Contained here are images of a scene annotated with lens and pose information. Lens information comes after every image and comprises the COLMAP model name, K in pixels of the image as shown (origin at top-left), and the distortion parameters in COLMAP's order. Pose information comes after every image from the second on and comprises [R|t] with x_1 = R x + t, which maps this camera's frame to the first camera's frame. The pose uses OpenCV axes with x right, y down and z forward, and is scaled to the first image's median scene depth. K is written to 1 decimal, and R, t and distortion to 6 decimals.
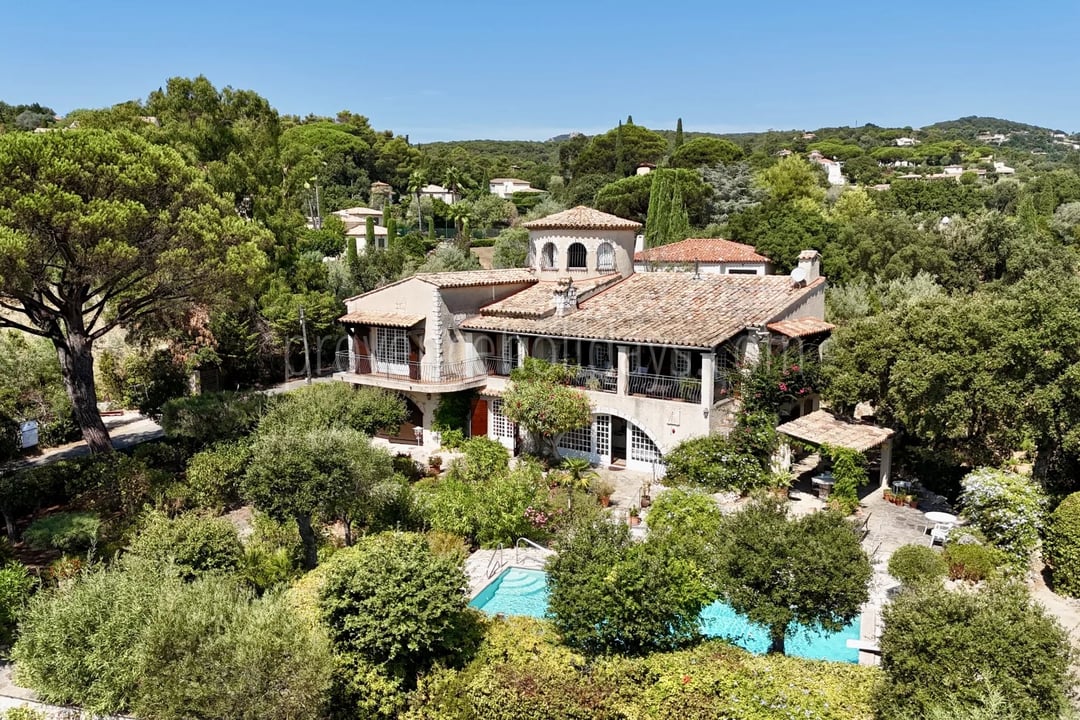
lens RADIAL K [[953.1, 0, 543.9], [0, 953.1, 364.0], [0, 0, 1]] dist [0.067197, -0.041028]
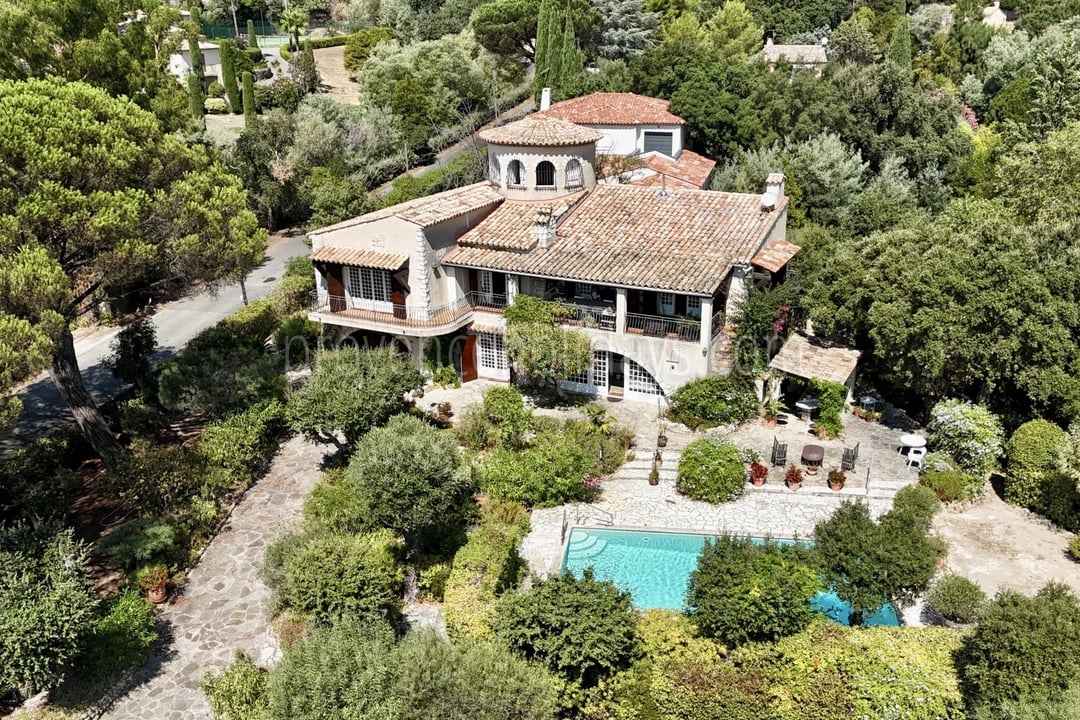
lens RADIAL K [[1015.7, 0, 601.1], [0, 1015.7, 415.6], [0, 0, 1]] dist [0.063112, 0.000000]
pose [[0.972322, -0.090771, 0.215293, -0.175646], [0.033000, 0.965564, 0.258063, -0.157877], [-0.231304, -0.243816, 0.941835, -0.072605]]
